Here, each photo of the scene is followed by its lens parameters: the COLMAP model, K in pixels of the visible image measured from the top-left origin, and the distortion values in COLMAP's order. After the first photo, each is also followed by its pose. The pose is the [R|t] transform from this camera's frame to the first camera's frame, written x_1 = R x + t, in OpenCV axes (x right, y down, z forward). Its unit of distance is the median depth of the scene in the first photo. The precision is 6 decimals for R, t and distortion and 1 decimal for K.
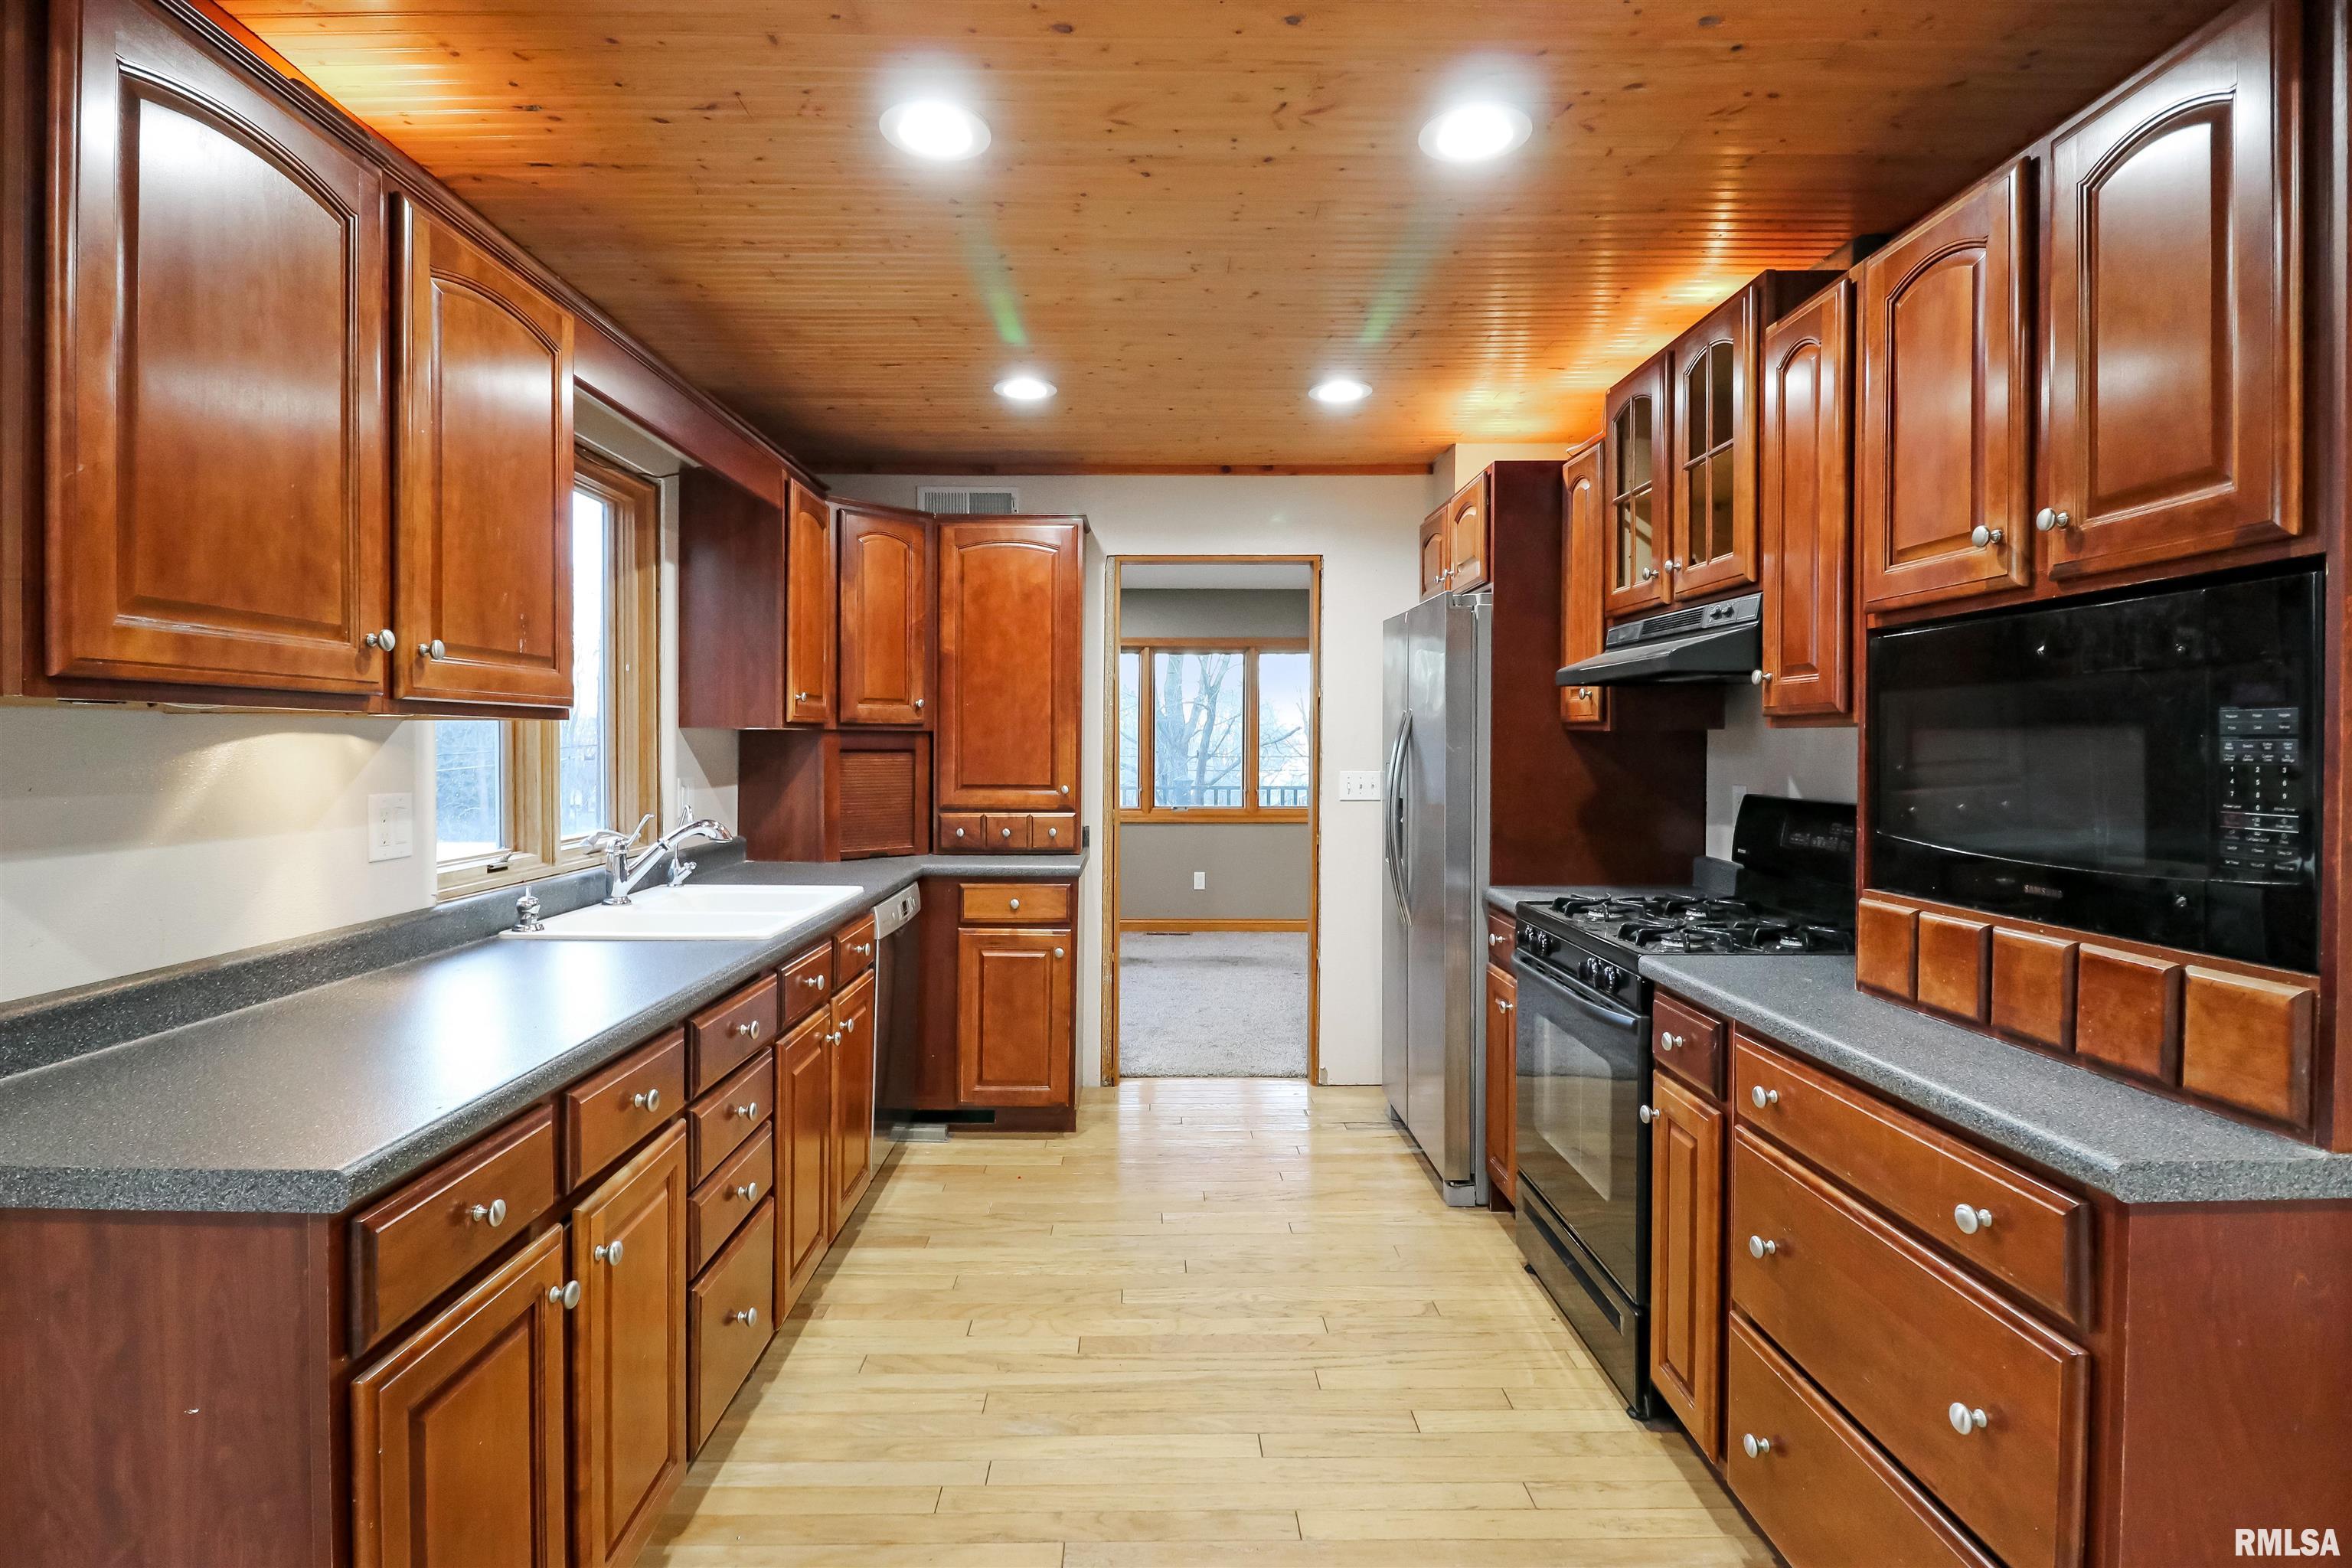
lens RADIAL K [[1181.6, 0, 1125.5], [0, 1181.6, 770.3], [0, 0, 1]] dist [0.025094, -0.027703]
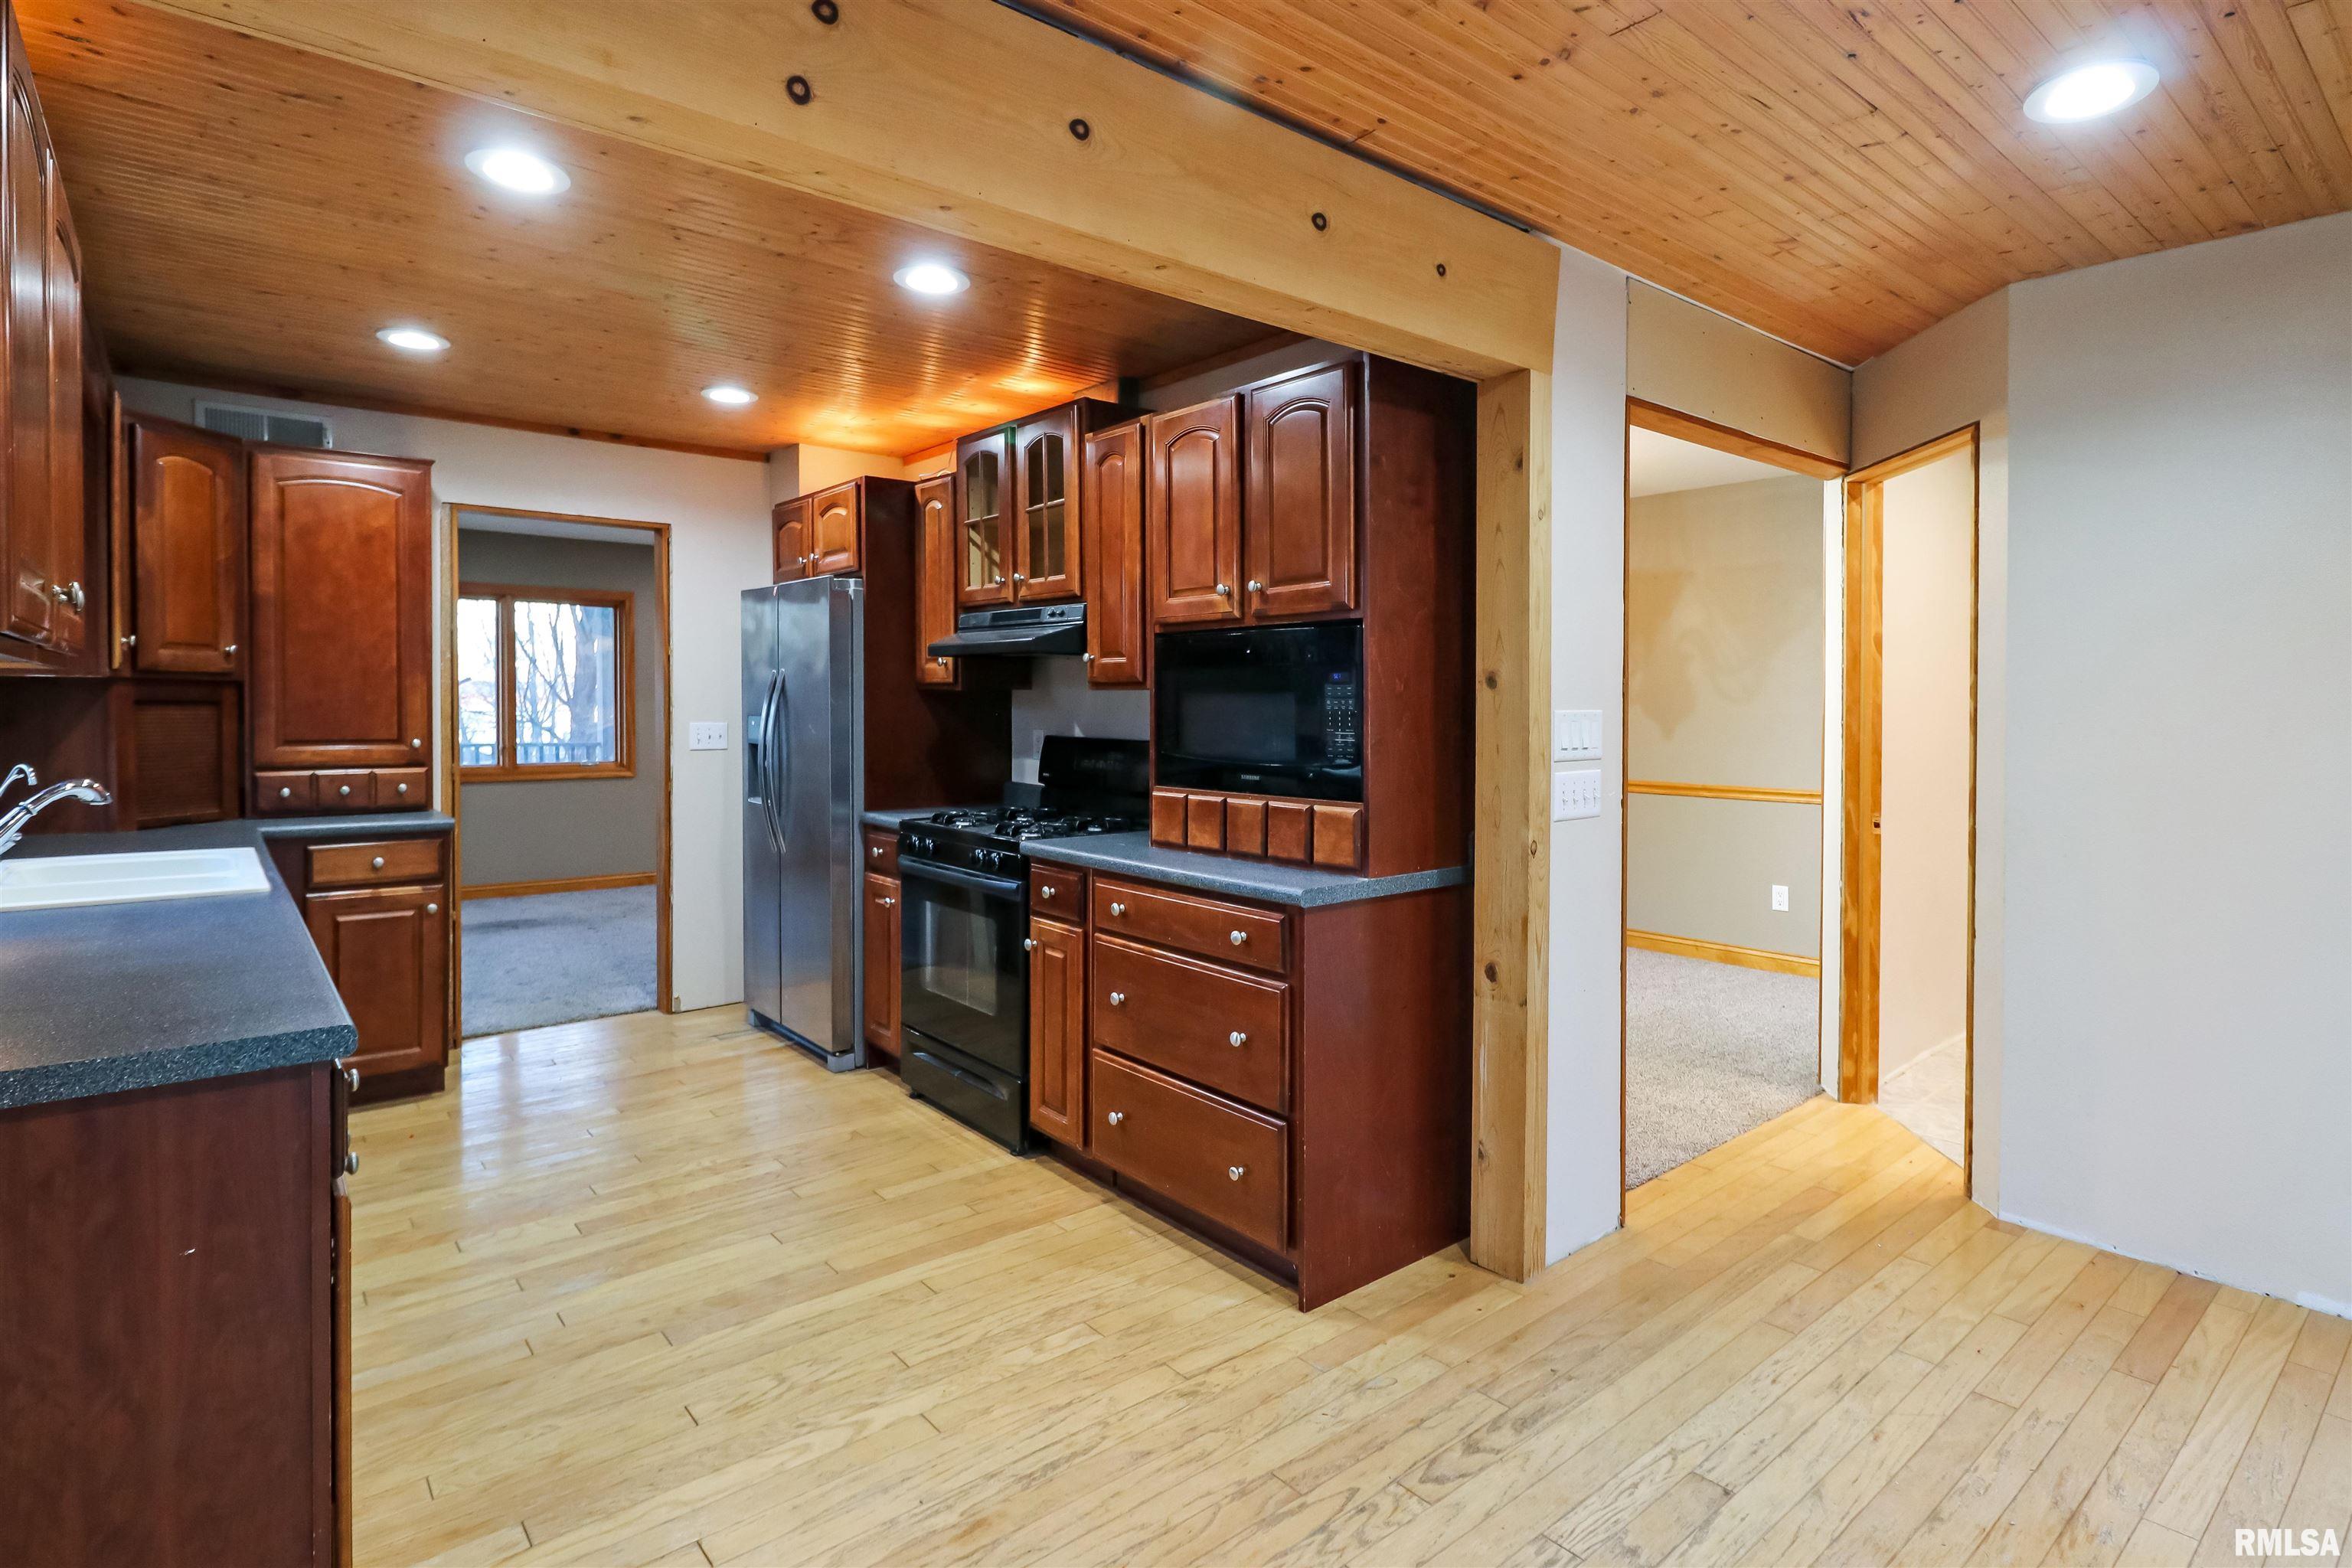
lens RADIAL K [[1202.4, 0, 1173.0], [0, 1202.4, 725.3], [0, 0, 1]] dist [-0.000076, -0.001077]
pose [[0.763994, -0.007787, 0.645176, -0.326222], [0.008288, 0.999963, 0.002256, 0.006594], [-0.645170, 0.003624, 0.764030, -0.231120]]
